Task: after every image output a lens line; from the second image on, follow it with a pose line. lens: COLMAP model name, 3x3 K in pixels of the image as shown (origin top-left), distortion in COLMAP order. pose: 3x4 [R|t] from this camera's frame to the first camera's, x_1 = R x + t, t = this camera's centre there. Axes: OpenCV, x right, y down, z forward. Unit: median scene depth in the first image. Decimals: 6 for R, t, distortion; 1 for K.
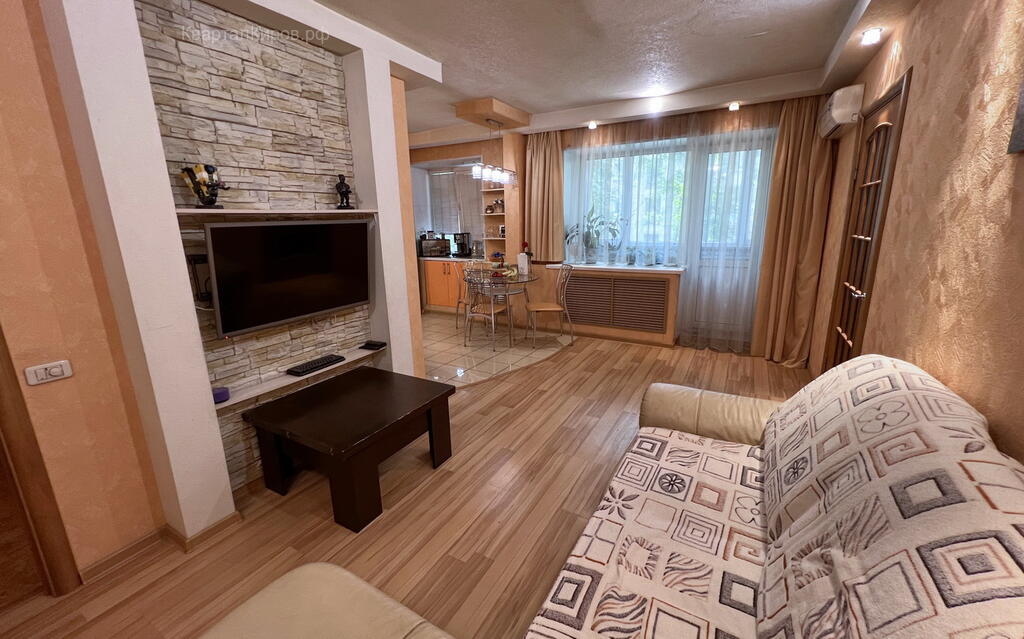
lens RADIAL K [[408.9, 0, 514.5], [0, 408.9, 313.9], [0, 0, 1]] dist [-0.002918, -0.000524]
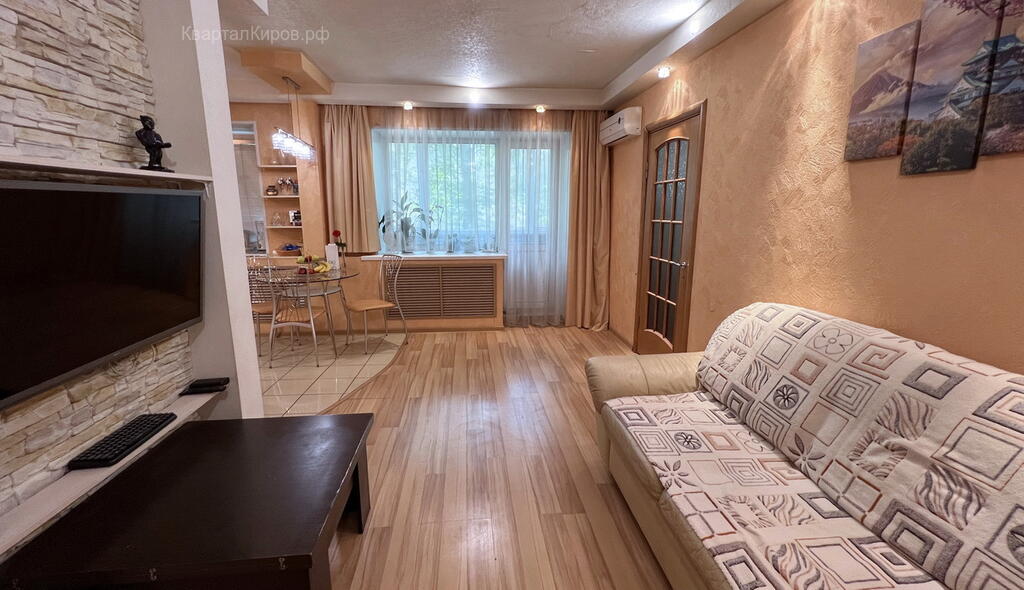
lens RADIAL K [[418.9, 0, 511.0], [0, 418.9, 285.9], [0, 0, 1]] dist [-0.003164, -0.000146]
pose [[0.816128, -0.084195, 0.571705, -0.343773], [0.113578, 0.993403, -0.015837, -0.015830], [-0.566600, 0.077858, 0.820306, 0.189275]]
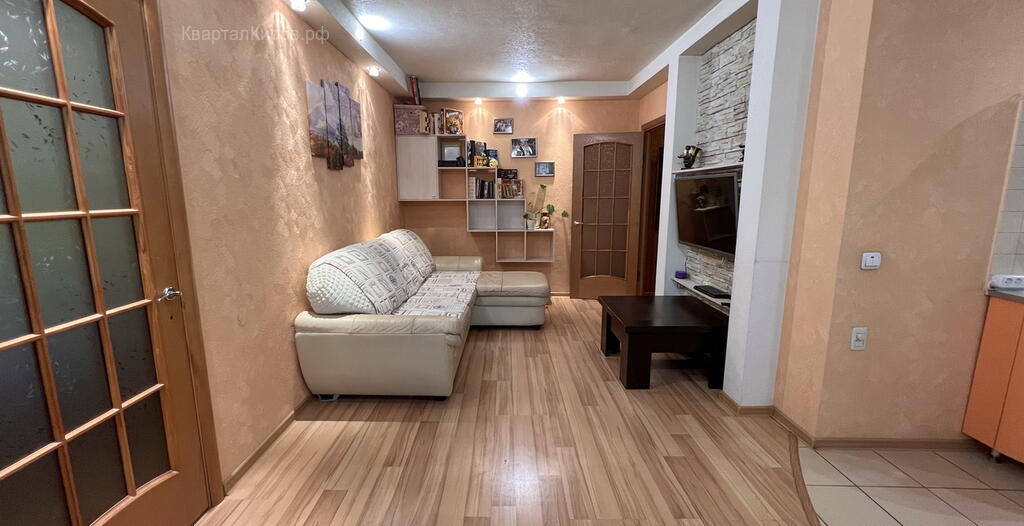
lens RADIAL K [[421.9, 0, 497.9], [0, 421.9, 264.9], [0, 0, 1]] dist [-0.003520, 0.001306]
pose [[-0.881100, 0.103959, -0.461362, 0.628465], [-0.086181, 0.923912, 0.372773, -0.349352], [0.465011, 0.368211, -0.805100, 1.609021]]
